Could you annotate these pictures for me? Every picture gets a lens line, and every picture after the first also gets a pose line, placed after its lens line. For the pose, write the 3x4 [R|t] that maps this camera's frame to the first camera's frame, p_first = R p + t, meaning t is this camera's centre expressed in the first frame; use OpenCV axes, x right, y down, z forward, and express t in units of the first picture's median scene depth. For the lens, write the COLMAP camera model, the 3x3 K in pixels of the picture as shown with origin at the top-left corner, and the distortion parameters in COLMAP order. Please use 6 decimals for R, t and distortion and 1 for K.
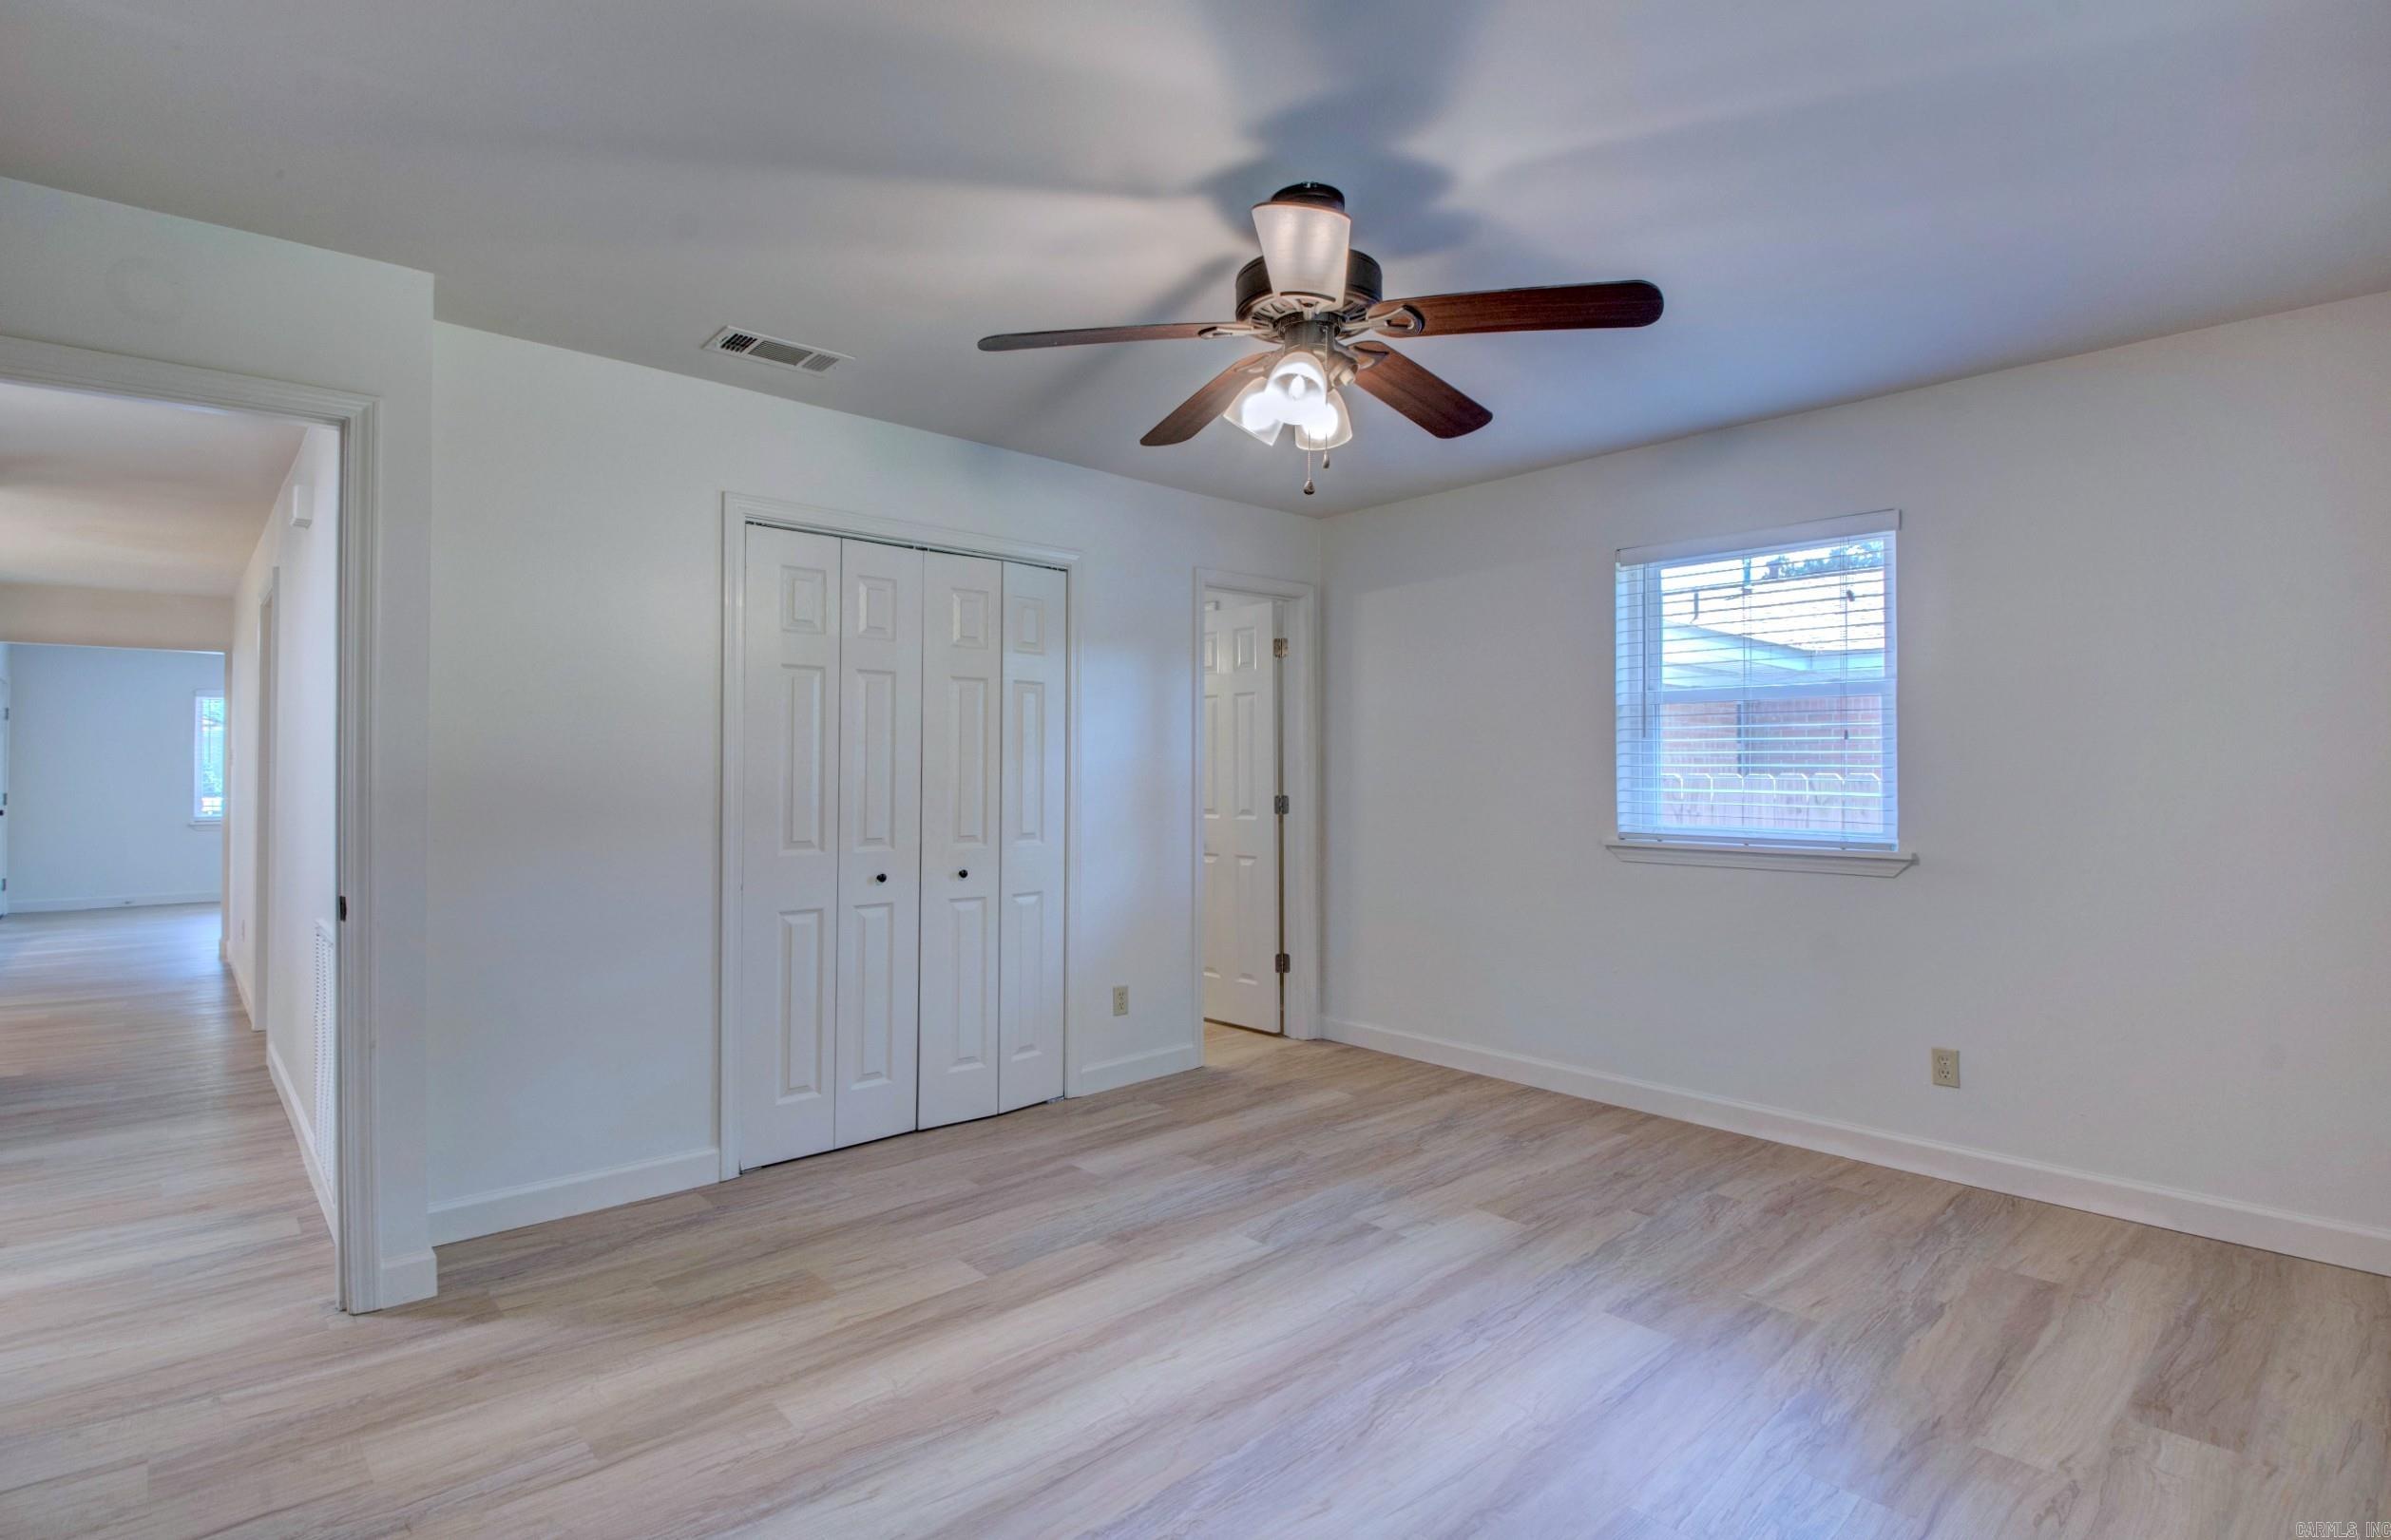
lens RADIAL K [[1141.2, 0, 1180.1], [0, 1141.2, 758.8], [0, 0, 1]] dist [0.023433, -0.030327]
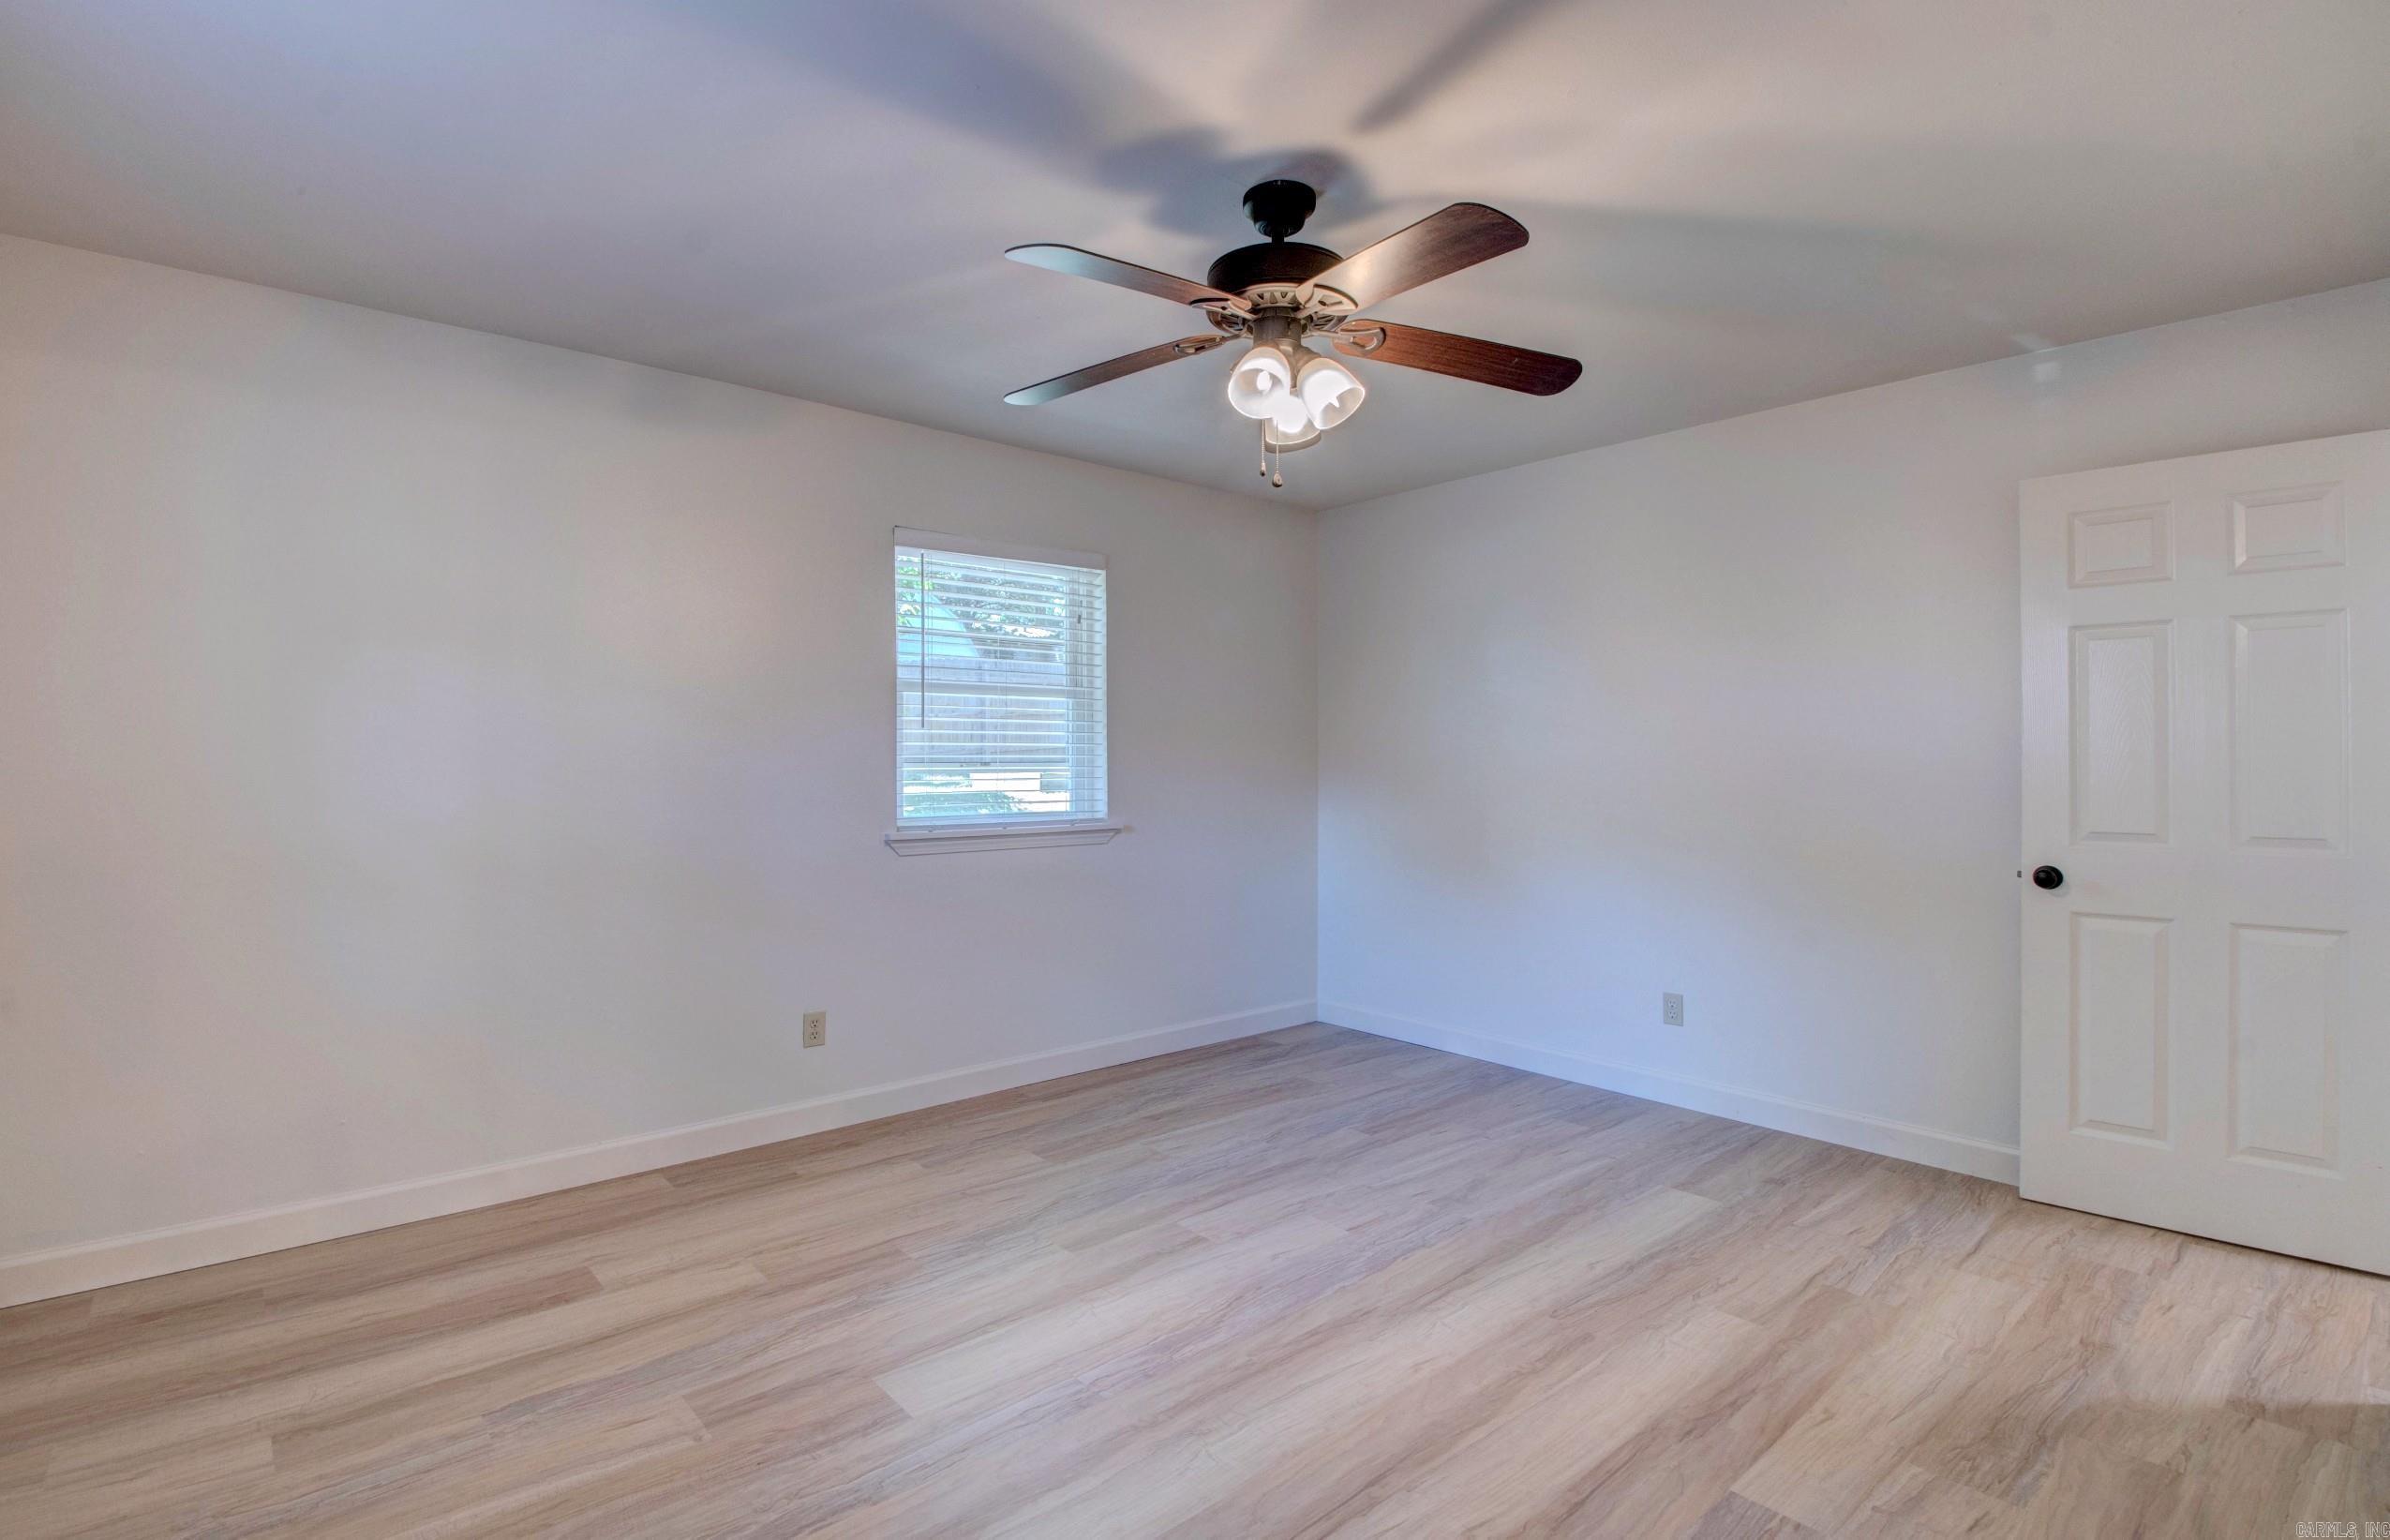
lens RADIAL K [[1141.0, 0, 1179.6], [0, 1141.0, 758.8], [0, 0, 1]] dist [0.023433, -0.030327]
pose [[-0.999843, -0.001598, 0.017643, 0.142813], [-0.001831, 0.999911, -0.013199, 0.018908], [-0.017621, -0.013229, -0.999757, 1.581595]]
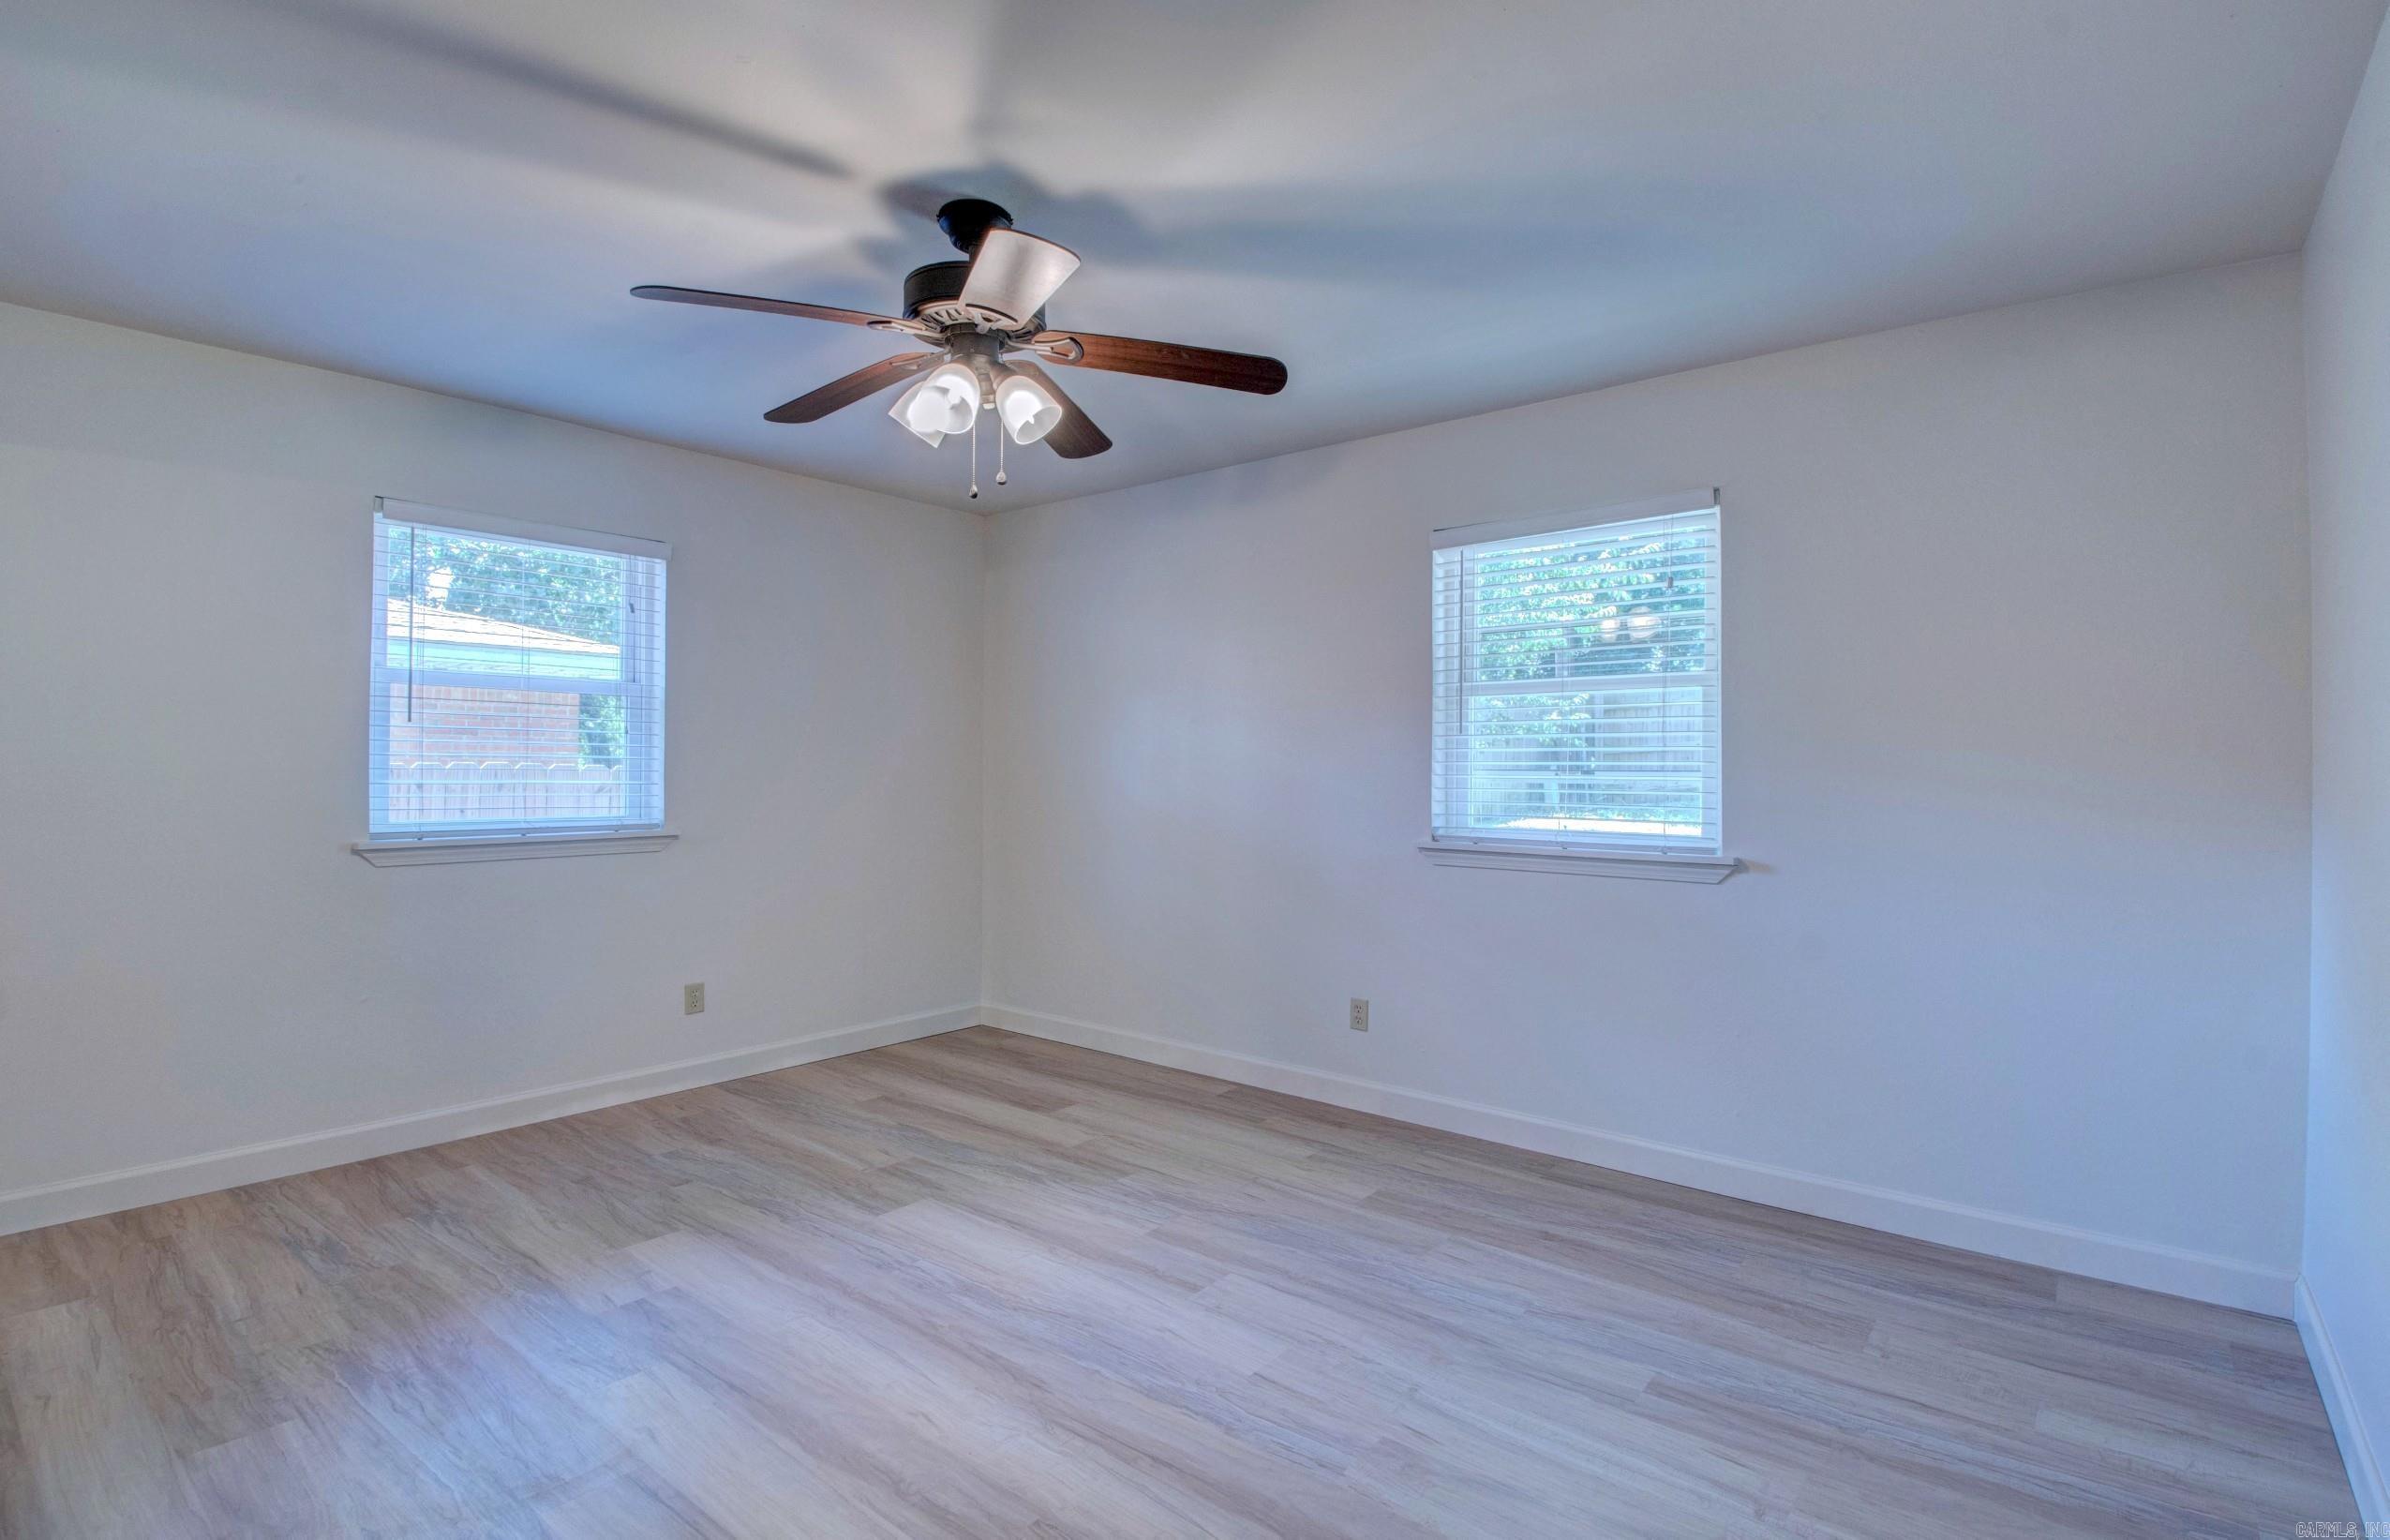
lens RADIAL K [[1141.0, 0, 1179.6], [0, 1141.0, 758.8], [0, 0, 1]] dist [0.023433, -0.030327]
pose [[-0.134805, 0.004276, 0.990863, -0.741525], [-0.017802, 0.999819, -0.006736, 0.007847], [-0.990712, -0.018548, -0.134705, 0.744521]]
